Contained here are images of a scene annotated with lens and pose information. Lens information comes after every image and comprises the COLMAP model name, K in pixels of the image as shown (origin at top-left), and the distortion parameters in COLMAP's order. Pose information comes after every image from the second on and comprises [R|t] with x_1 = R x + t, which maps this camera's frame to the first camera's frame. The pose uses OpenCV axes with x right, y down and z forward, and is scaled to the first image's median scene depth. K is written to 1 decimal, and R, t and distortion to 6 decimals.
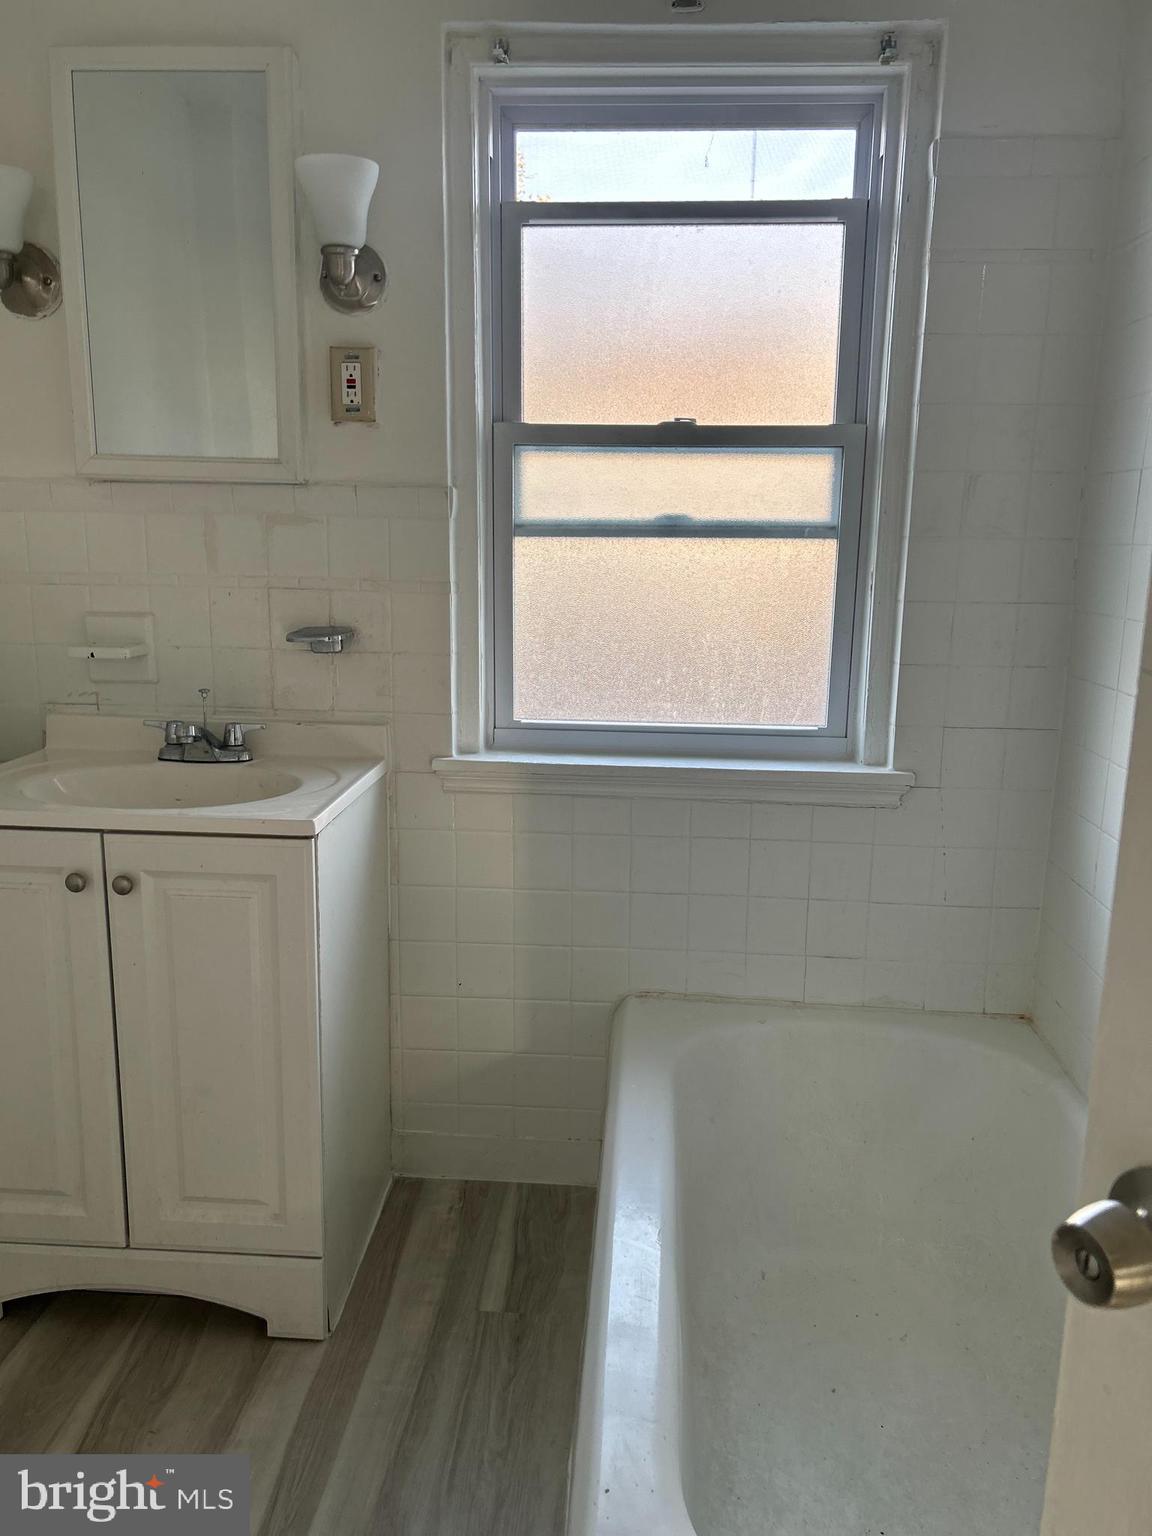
lens RADIAL K [[1154.5, 0, 594.7], [0, 1154.5, 763.2], [0, 0, 1]] dist [0.054548, -0.066568]
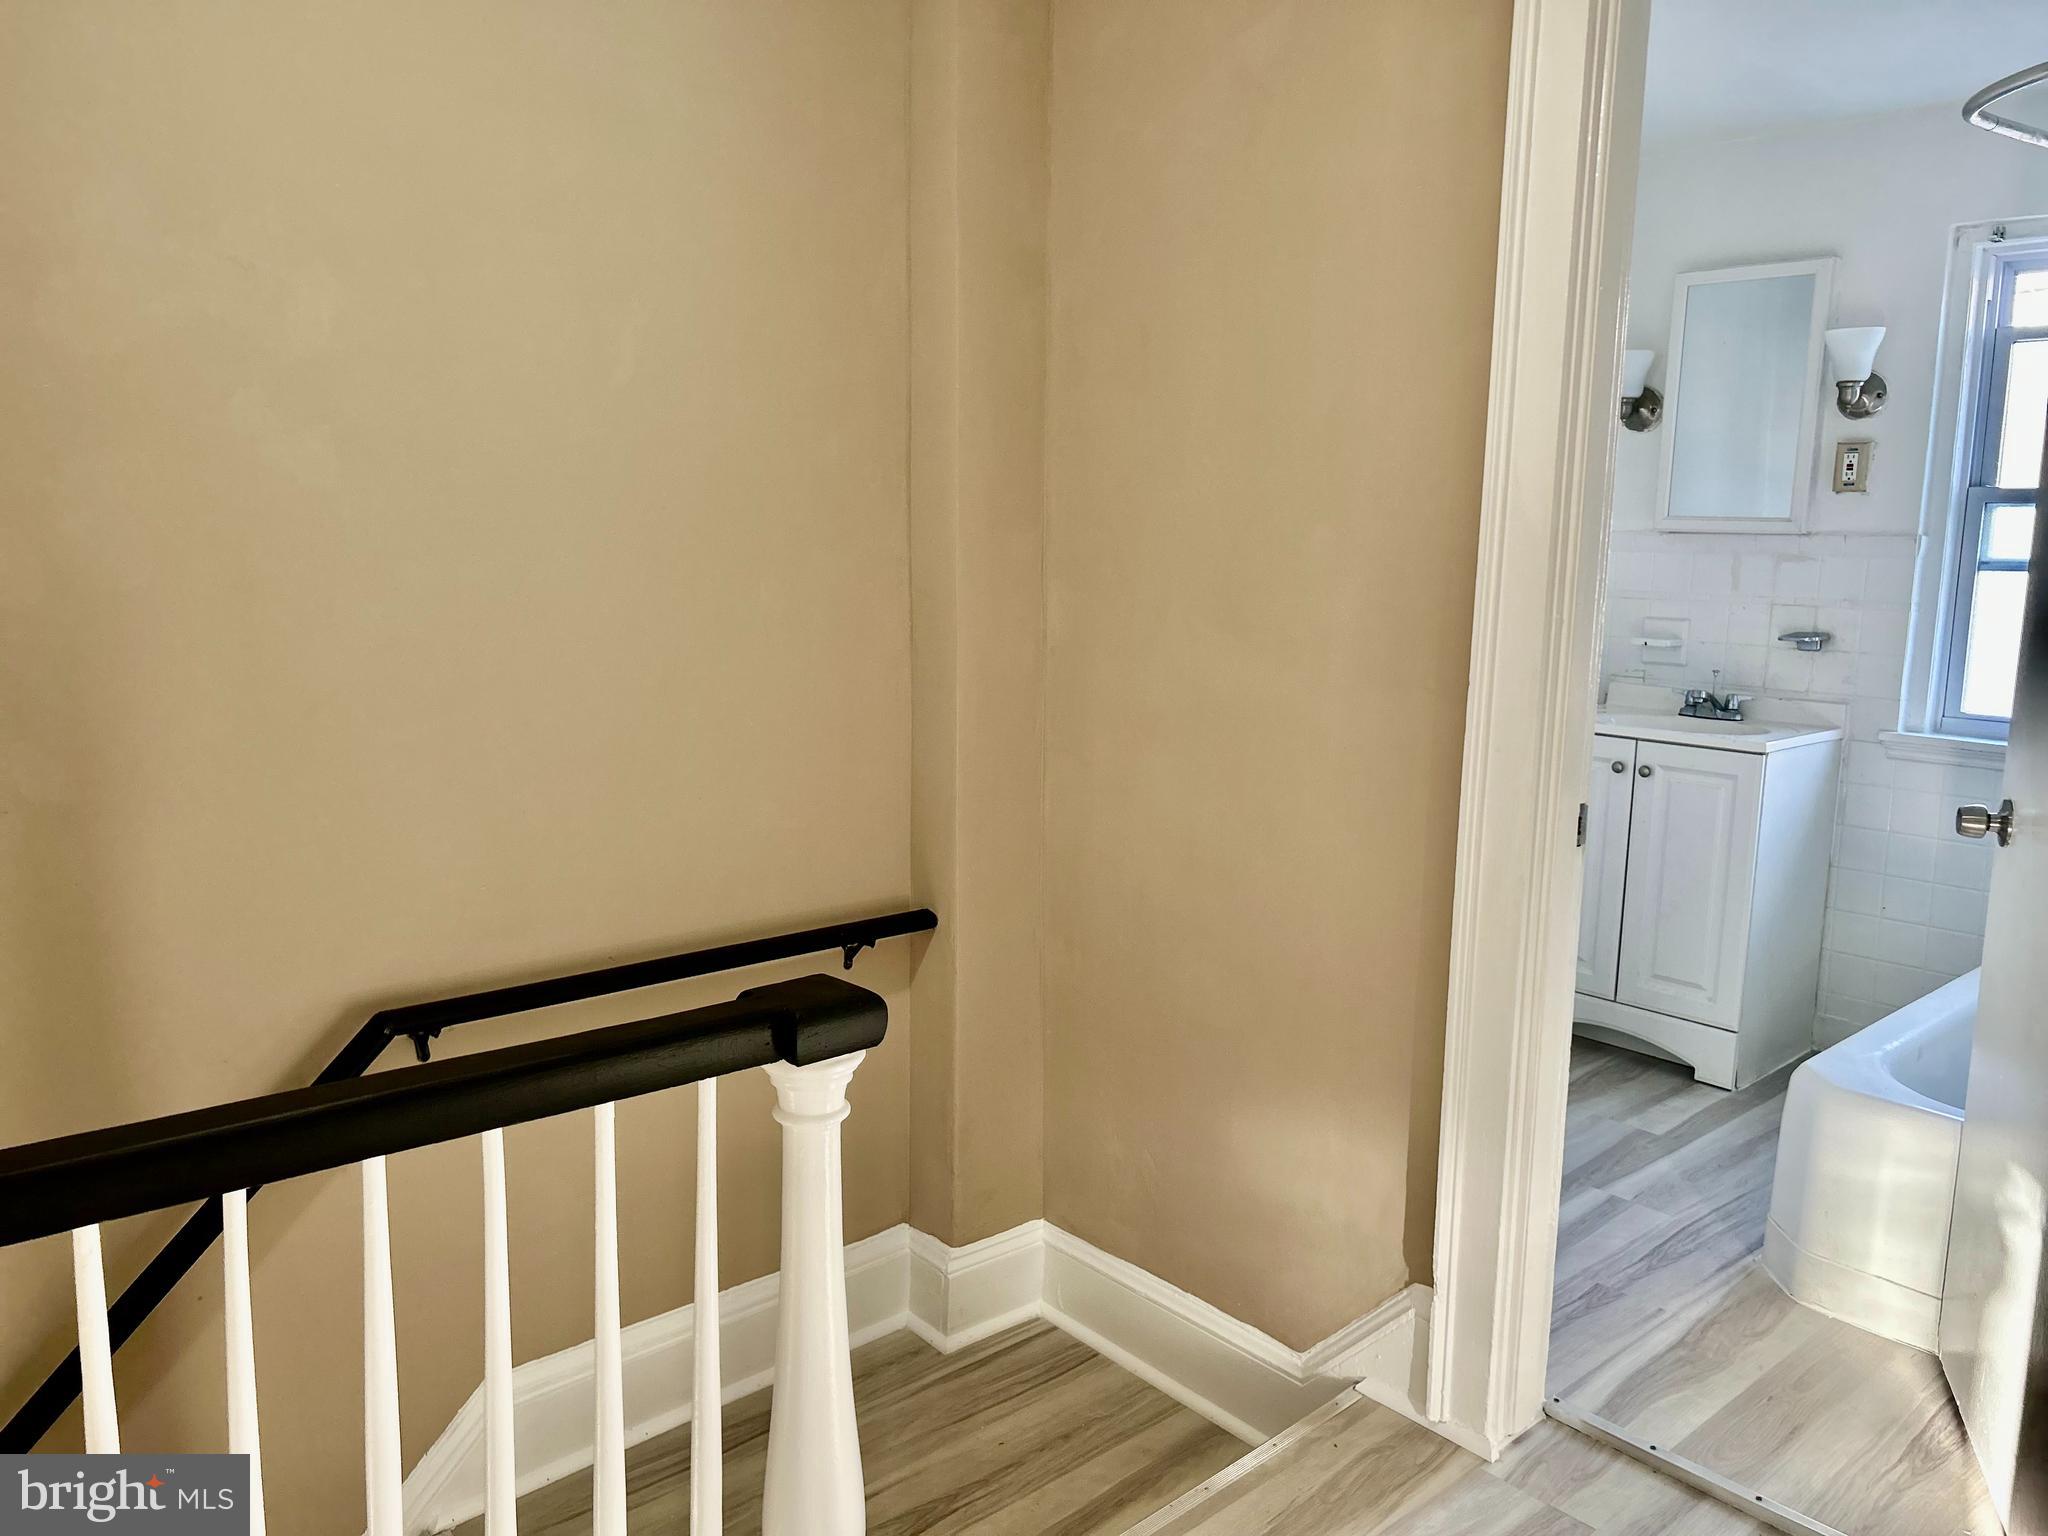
lens RADIAL K [[1539.4, 0, 1022.8], [0, 1539.4, 770.4], [0, 0, 1]] dist [0.054548, -0.066568]
pose [[0.708828, 0.107036, -0.697213, 0.447205], [-0.147204, 0.989104, 0.002191, 0.194972], [0.689851, 0.101080, 0.716861, -1.056371]]
